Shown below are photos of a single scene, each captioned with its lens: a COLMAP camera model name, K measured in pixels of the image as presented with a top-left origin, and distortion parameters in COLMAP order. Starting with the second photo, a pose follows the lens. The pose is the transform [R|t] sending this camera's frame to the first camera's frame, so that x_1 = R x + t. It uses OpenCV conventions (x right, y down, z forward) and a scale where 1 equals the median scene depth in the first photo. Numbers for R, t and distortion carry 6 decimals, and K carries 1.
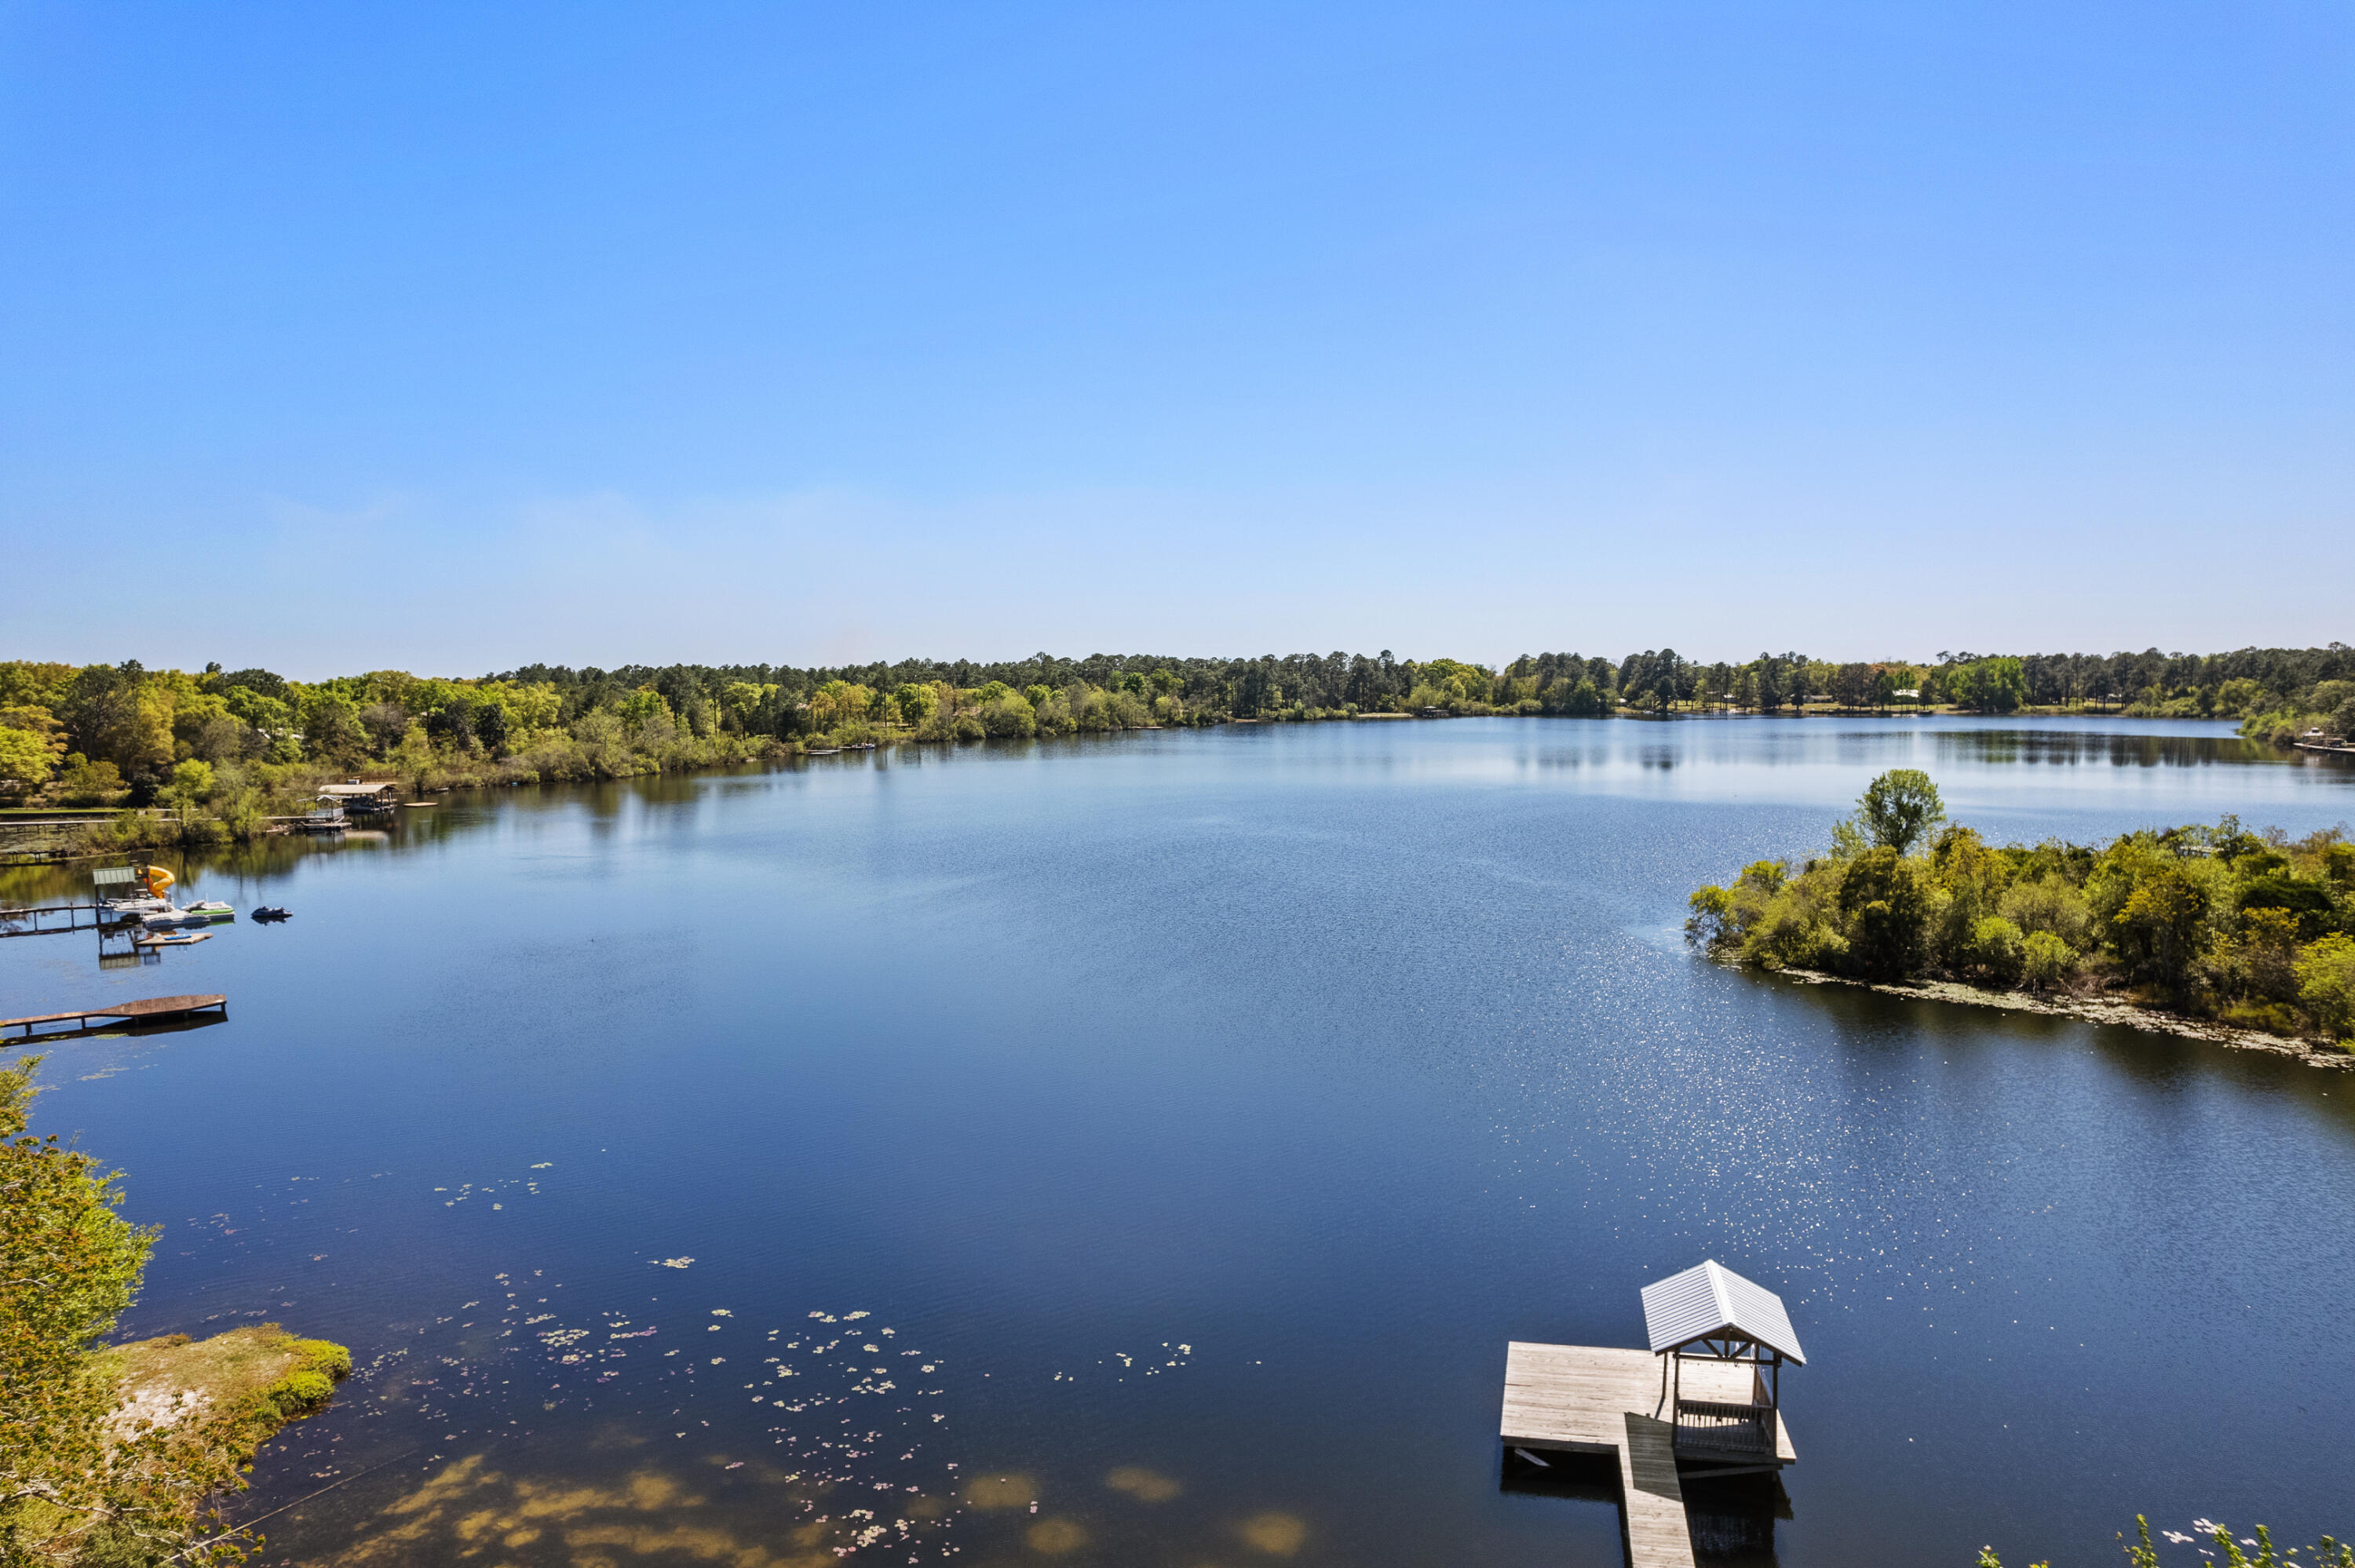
lens RADIAL K [[1510.4, 0, 1169.2], [0, 1510.4, 821.2], [0, 0, 1]] dist [-0.074183, 0.061958]
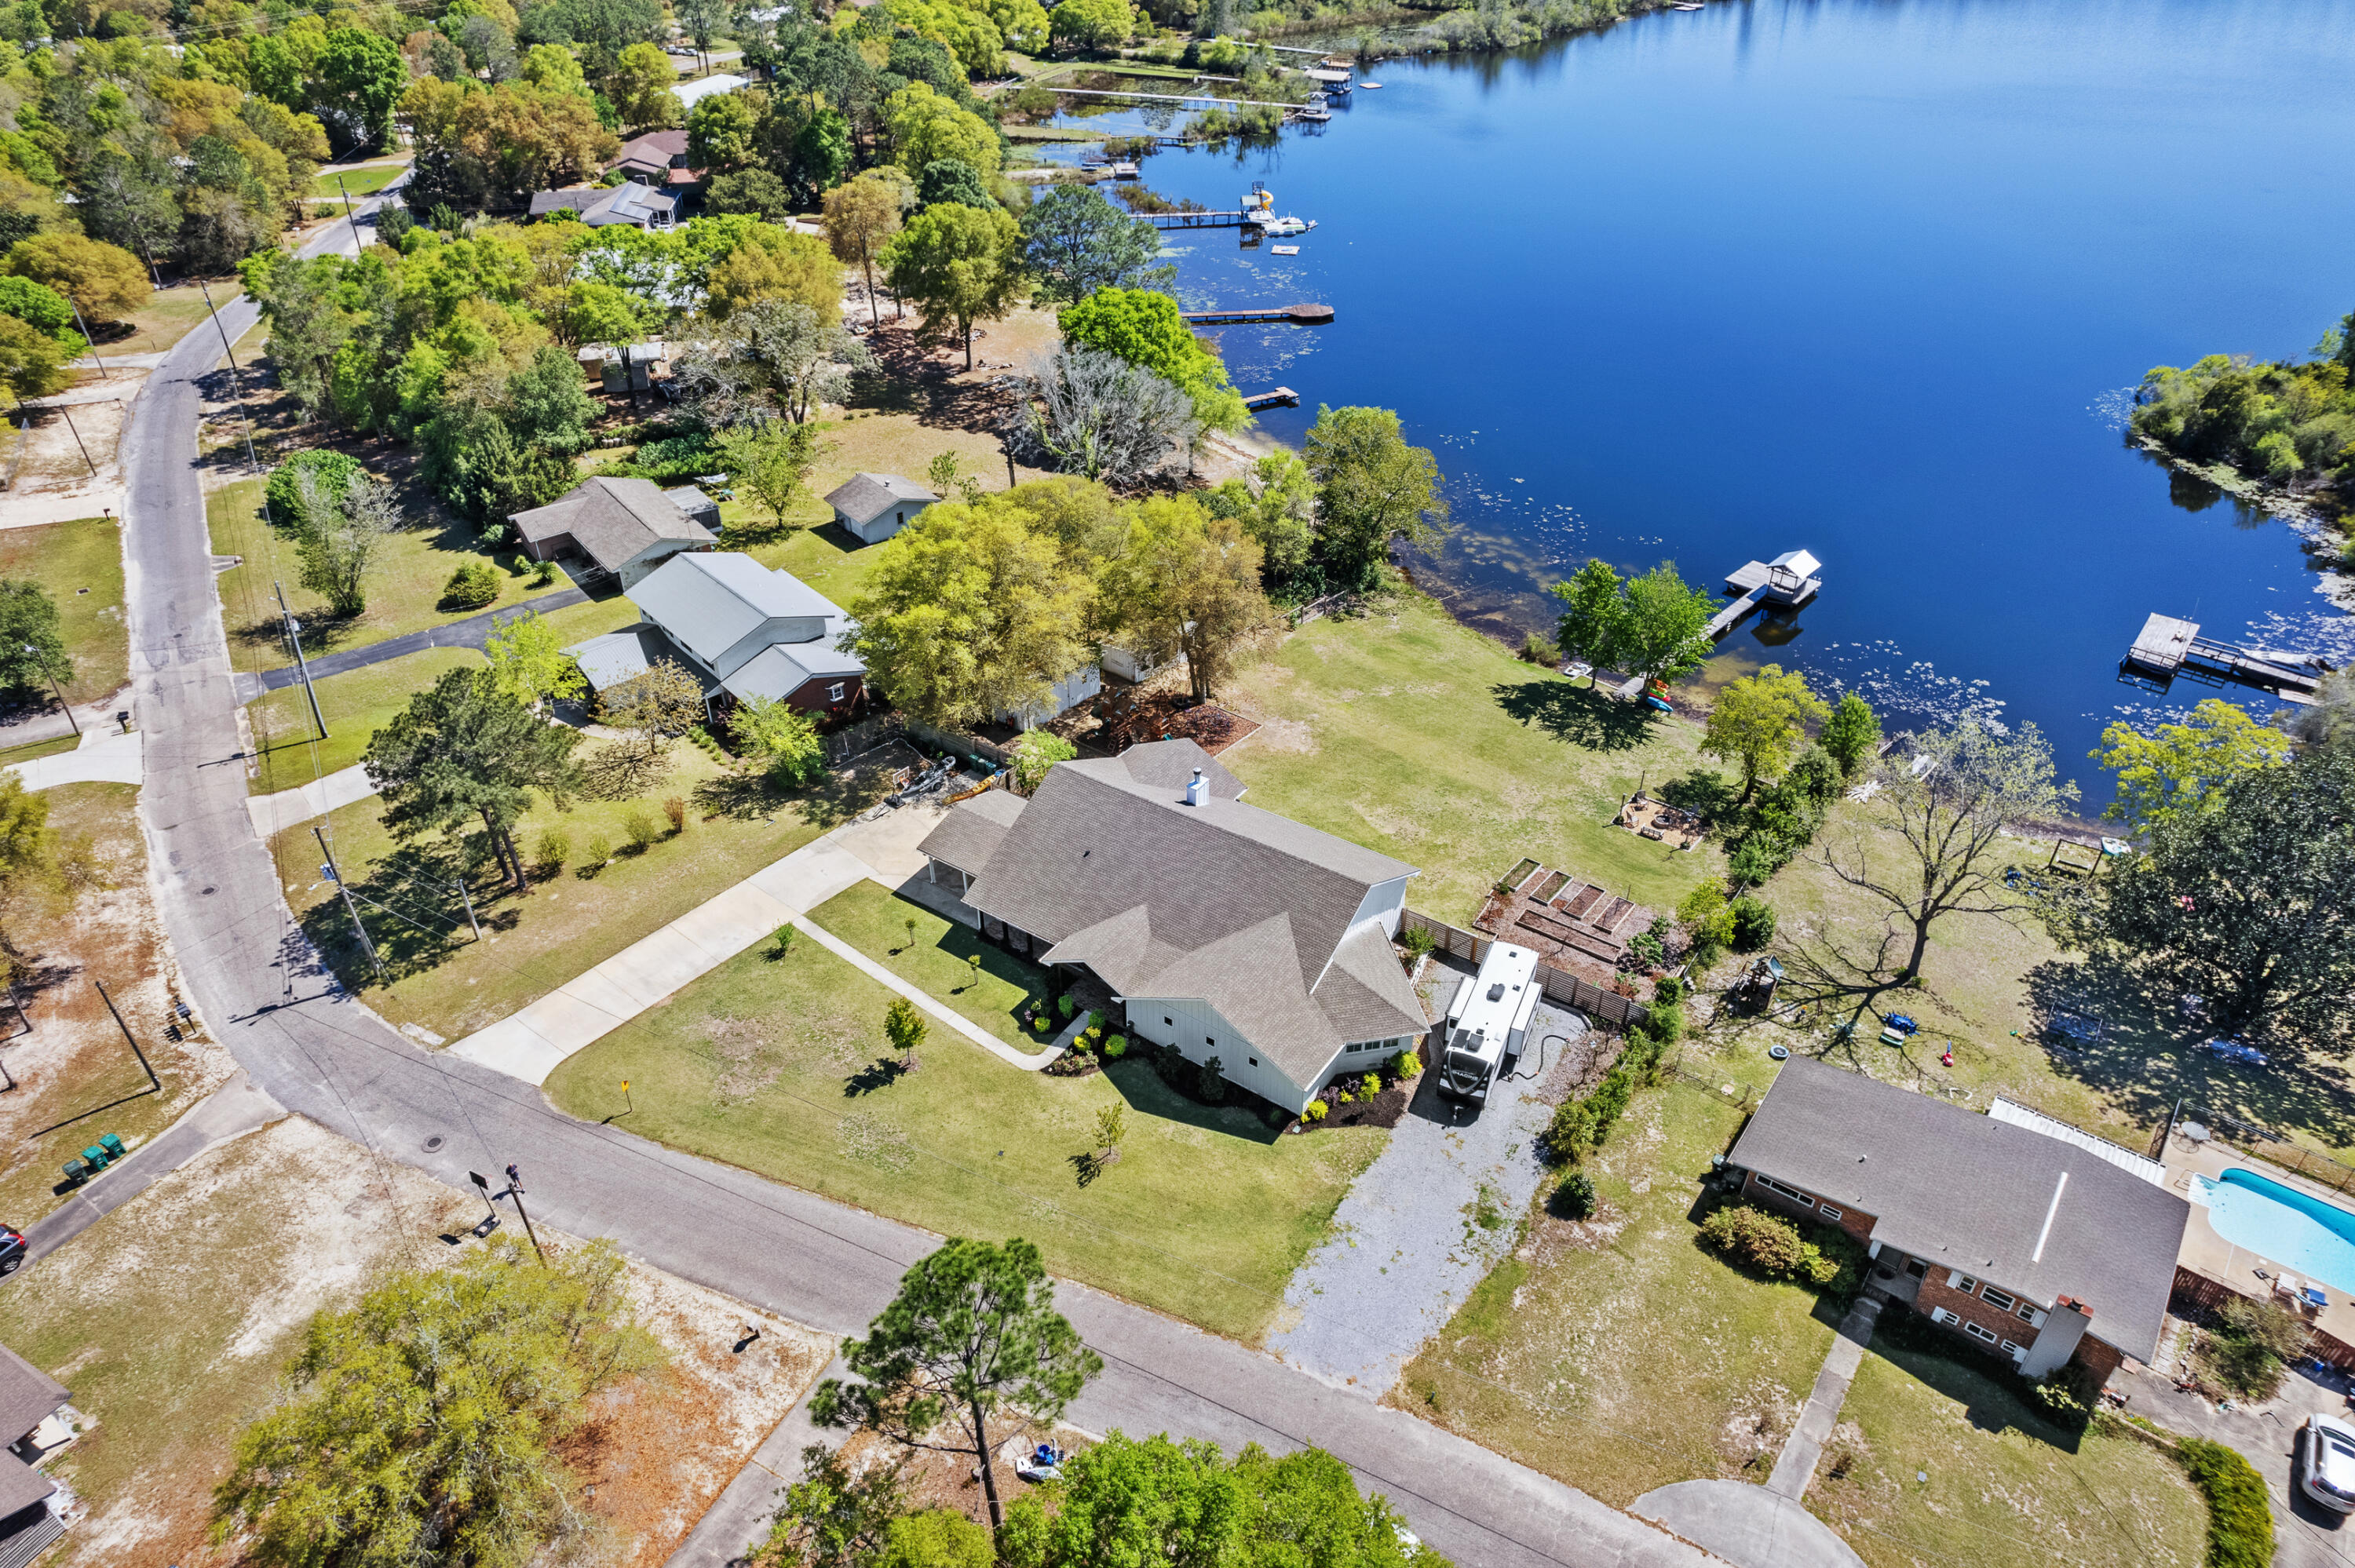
lens RADIAL K [[1510.4, 0, 1190.1], [0, 1510.4, 779.5], [0, 0, 1]] dist [-0.074183, 0.061958]
pose [[0.863590, 0.291671, -0.411268, 0.058242], [-0.052146, 0.862985, 0.502531, -0.074699], [0.501492, -0.412535, 0.760474, -0.210610]]
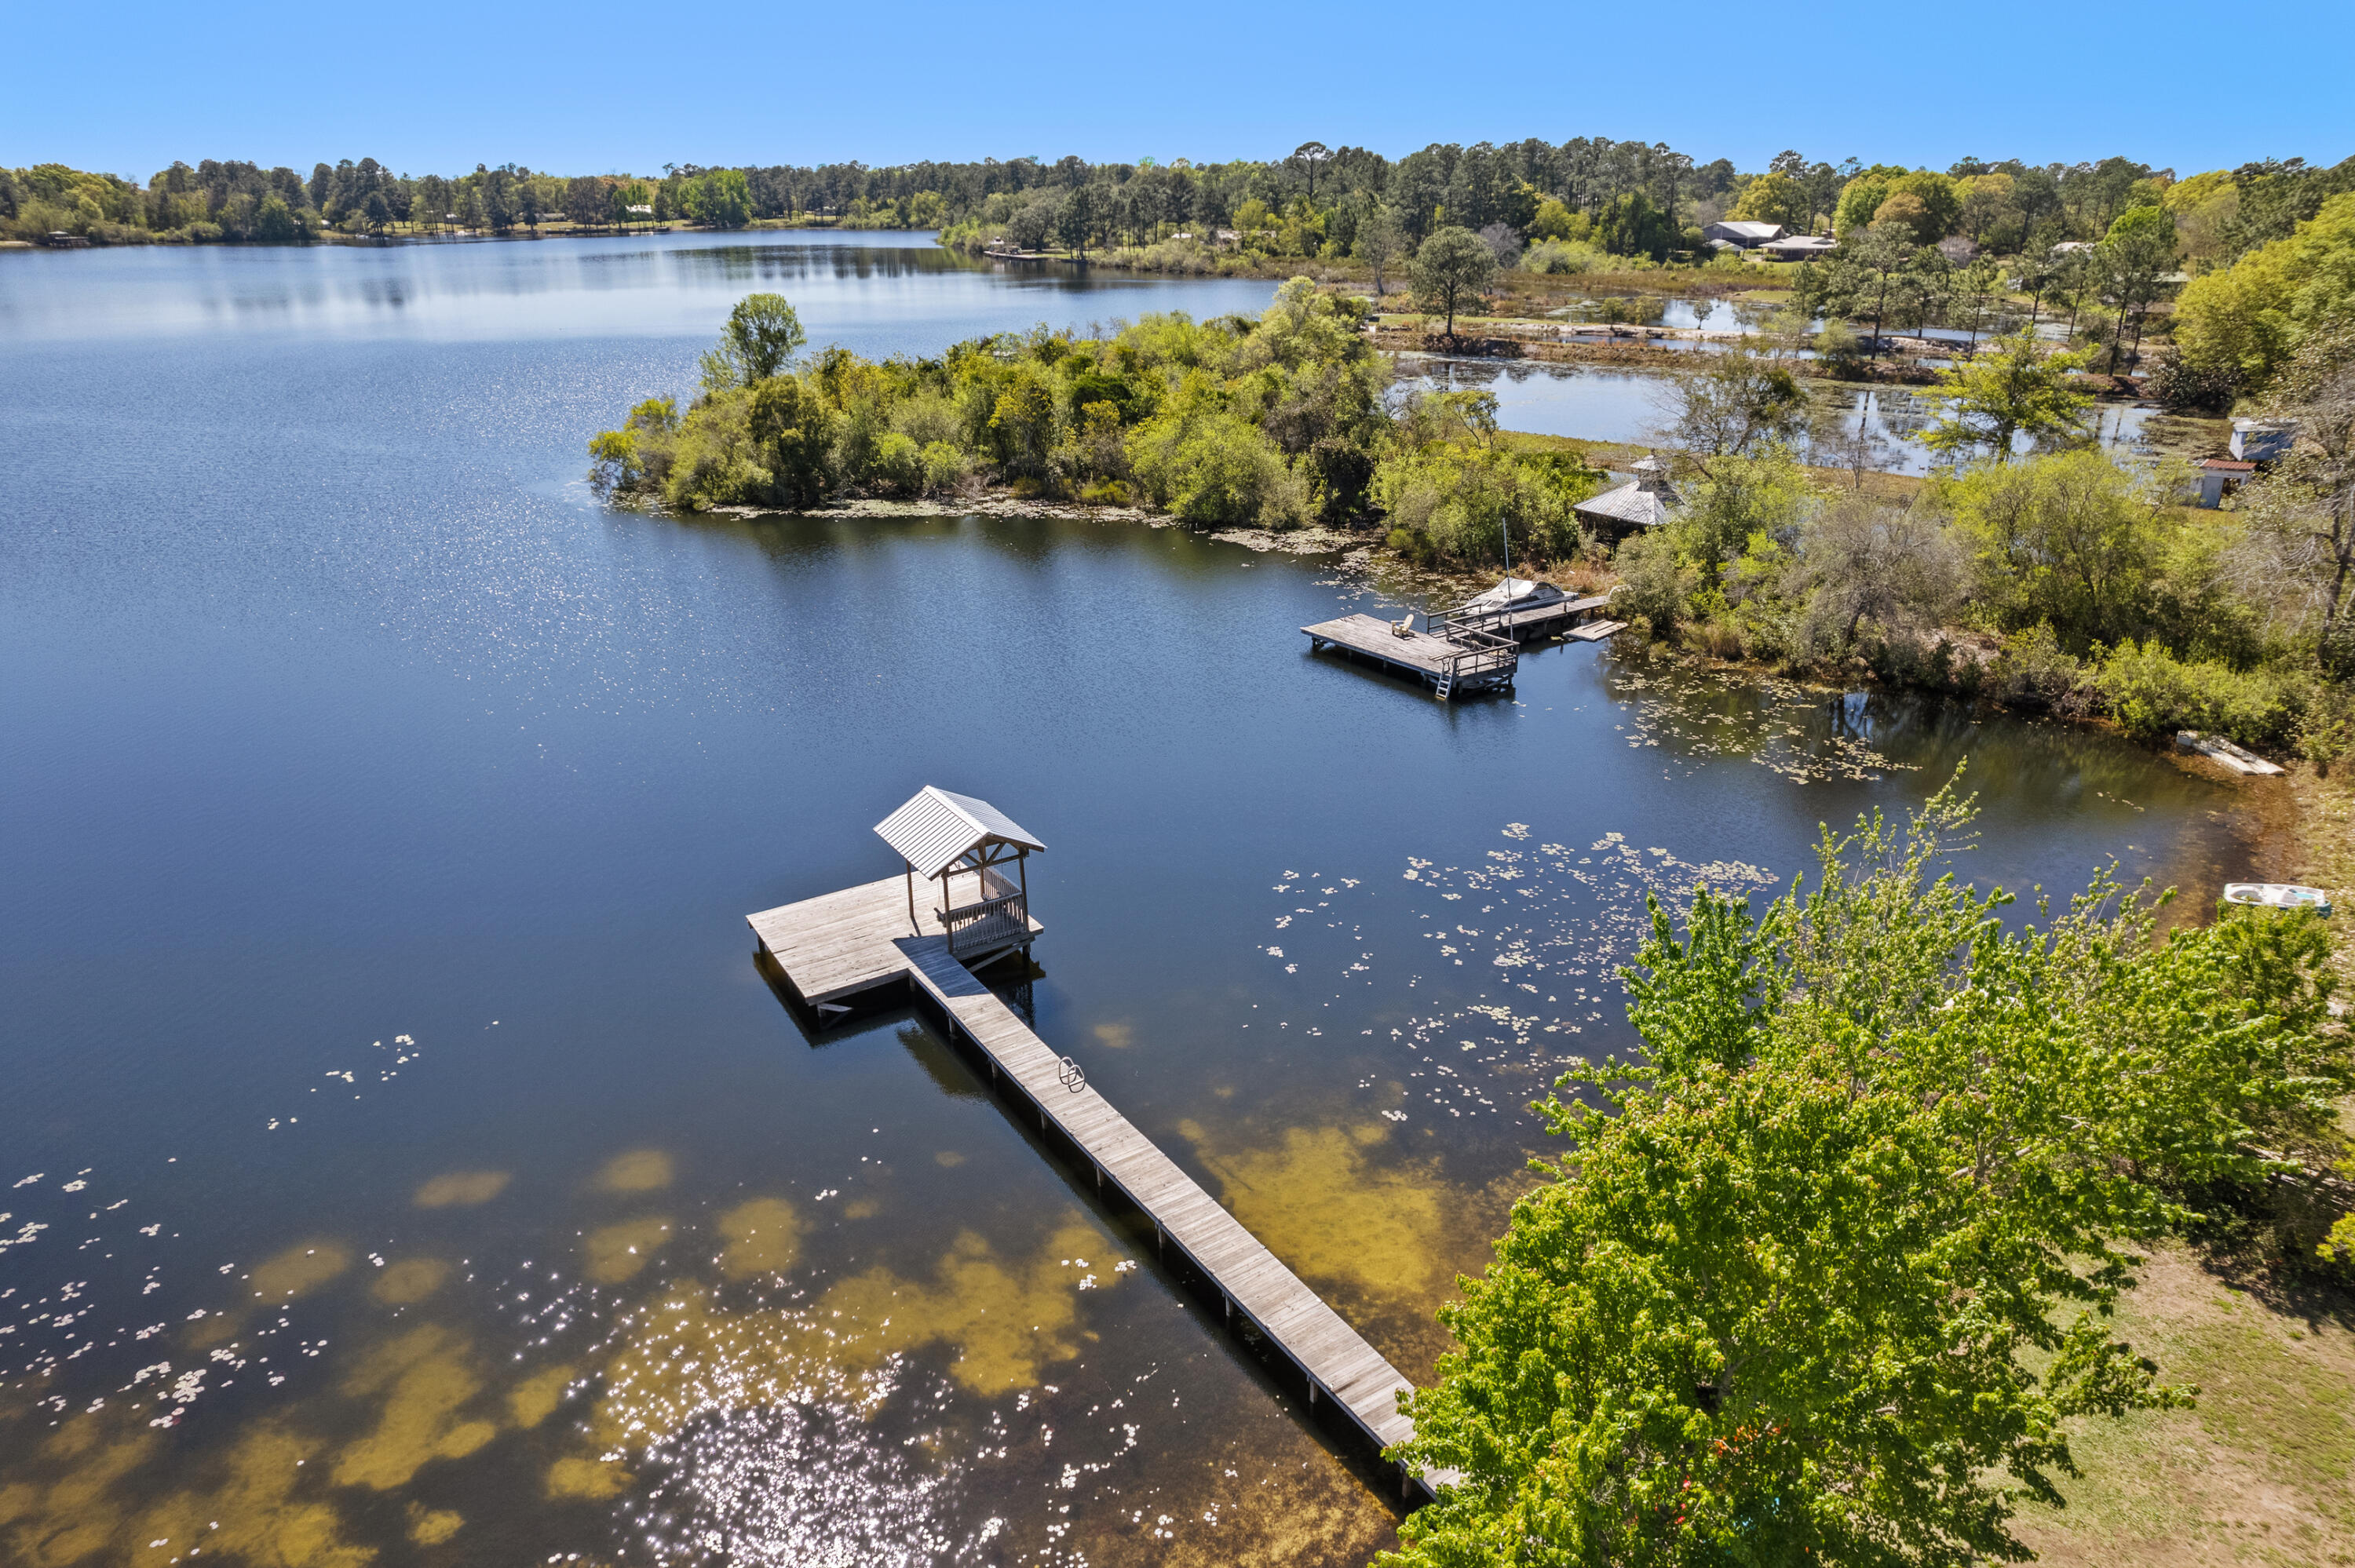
lens RADIAL K [[1510.4, 0, 1208.1], [0, 1510.4, 814.7], [0, 0, 1]] dist [-0.074183, 0.061958]
pose [[0.689648, -0.273889, 0.670351, -0.019470], [0.061816, 0.944601, 0.322346, -0.002236], [-0.721501, -0.180867, 0.668374, 0.009374]]
